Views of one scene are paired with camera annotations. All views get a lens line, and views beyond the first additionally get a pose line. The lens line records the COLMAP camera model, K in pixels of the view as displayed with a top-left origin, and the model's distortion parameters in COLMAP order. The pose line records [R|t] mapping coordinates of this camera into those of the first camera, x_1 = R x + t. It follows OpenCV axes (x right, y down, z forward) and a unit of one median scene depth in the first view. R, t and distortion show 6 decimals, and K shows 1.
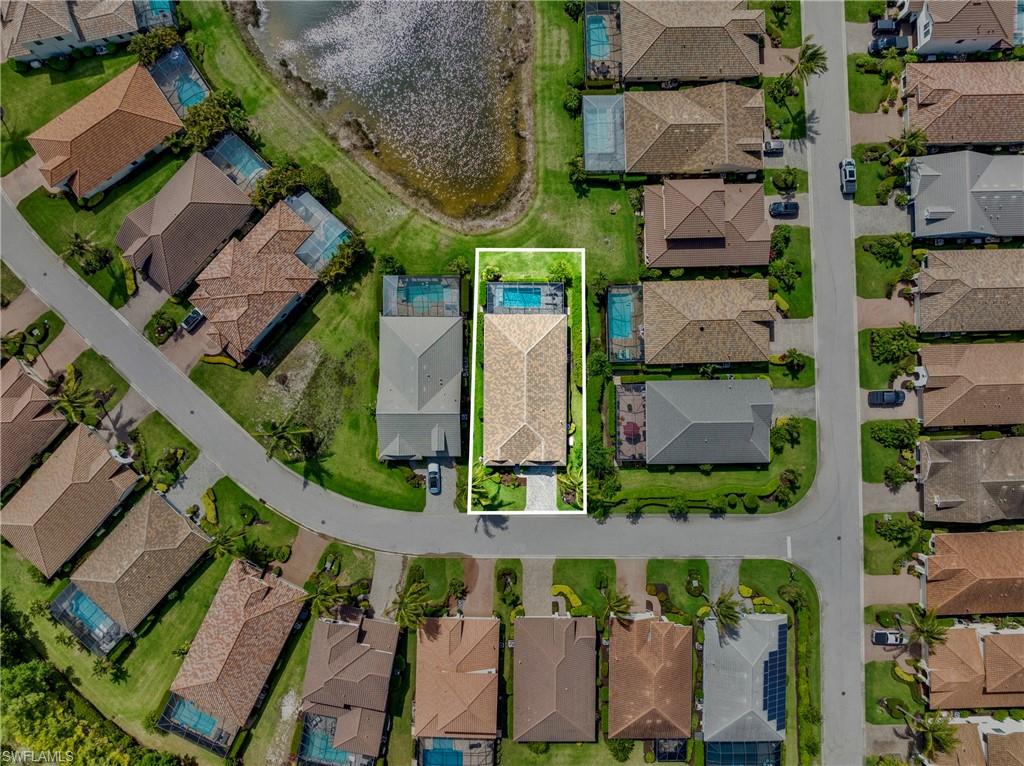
lens RADIAL K [[722.1, 0, 512.4], [0, 722.1, 380.5], [0, 0, 1]] dist [-0.050836, 0.013436]
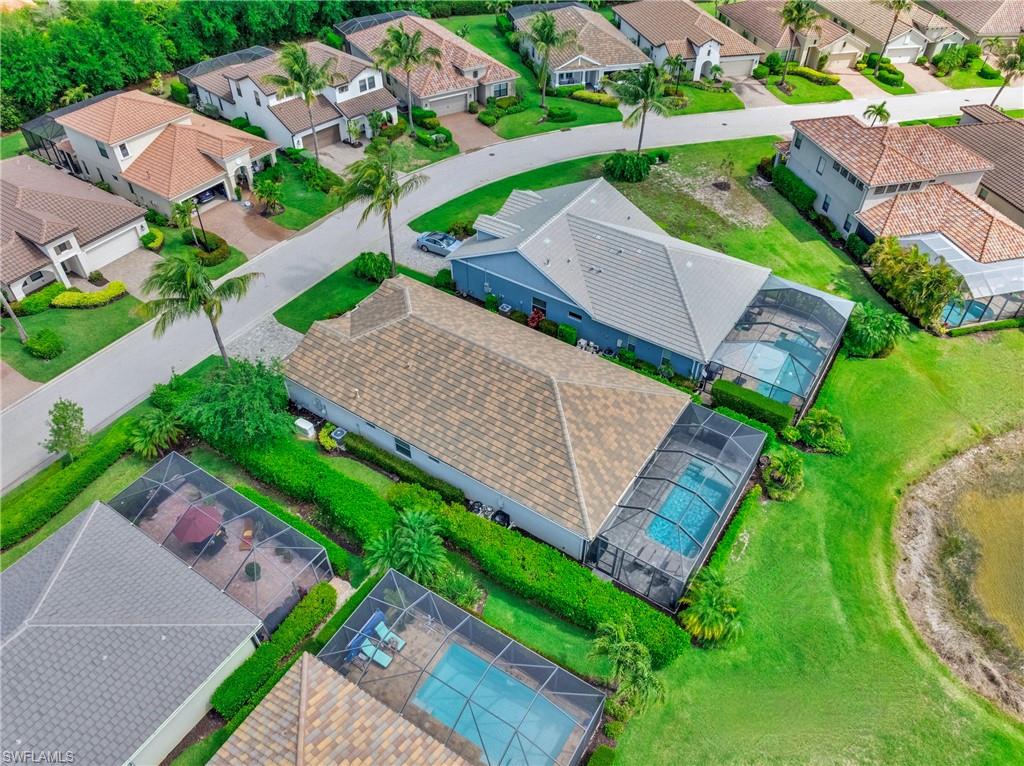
lens RADIAL K [[722.1, 0, 509.6], [0, 722.1, 382.1], [0, 0, 1]] dist [-0.050836, 0.013436]
pose [[-0.553056, 0.570373, -0.607293, 0.246008], [-0.833113, -0.384973, 0.397138, -0.157490], [-0.007275, 0.725583, 0.688096, 0.700502]]
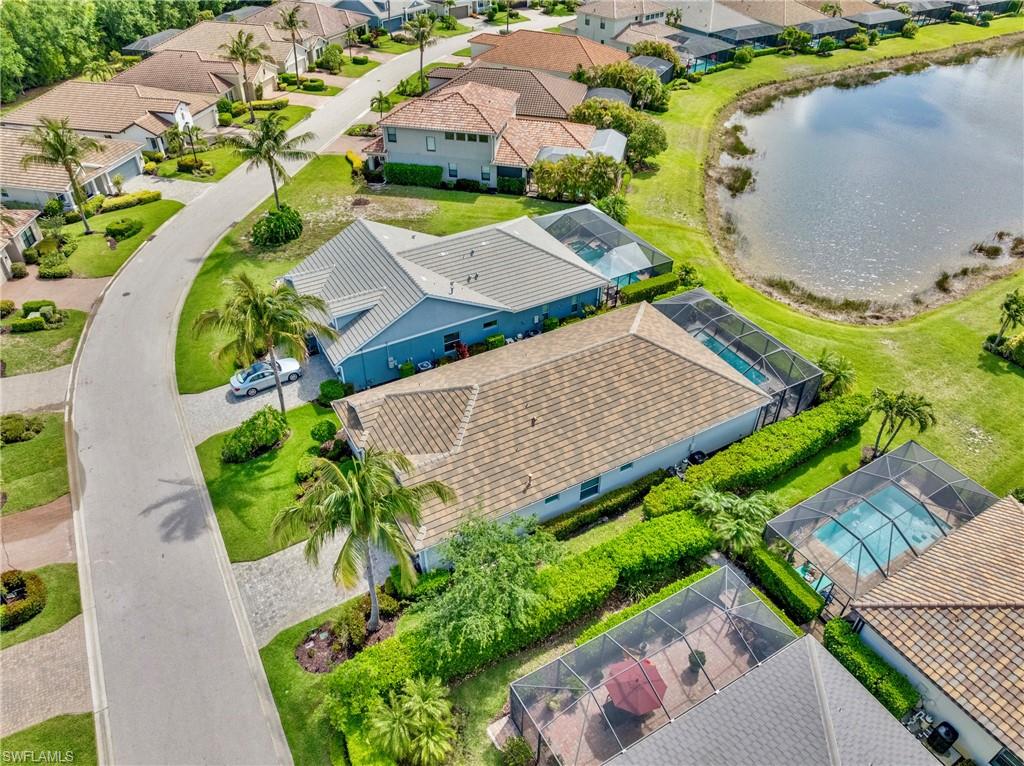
lens RADIAL K [[722.1, 0, 516.7], [0, 722.1, 384.8], [0, 0, 1]] dist [-0.050836, 0.013436]
pose [[0.496414, 0.546322, -0.674615, 0.255904], [-0.868005, 0.301747, -0.394356, 0.174689], [-0.011883, 0.781333, 0.624001, 0.730514]]
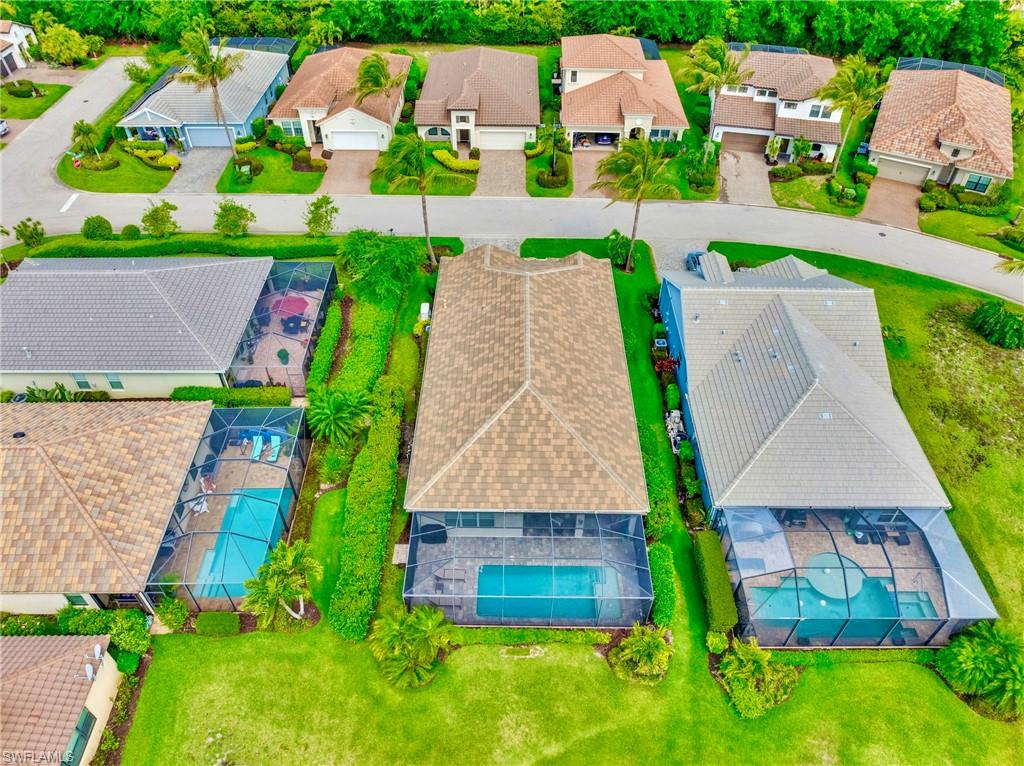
lens RADIAL K [[722.1, 0, 516.1], [0, 722.1, 381.3], [0, 0, 1]] dist [-0.050836, 0.013436]
pose [[-0.999980, -0.004893, -0.004065, 0.024272], [0.000432, -0.689772, 0.724026, -0.283216], [-0.006347, 0.724010, 0.689761, 0.703733]]
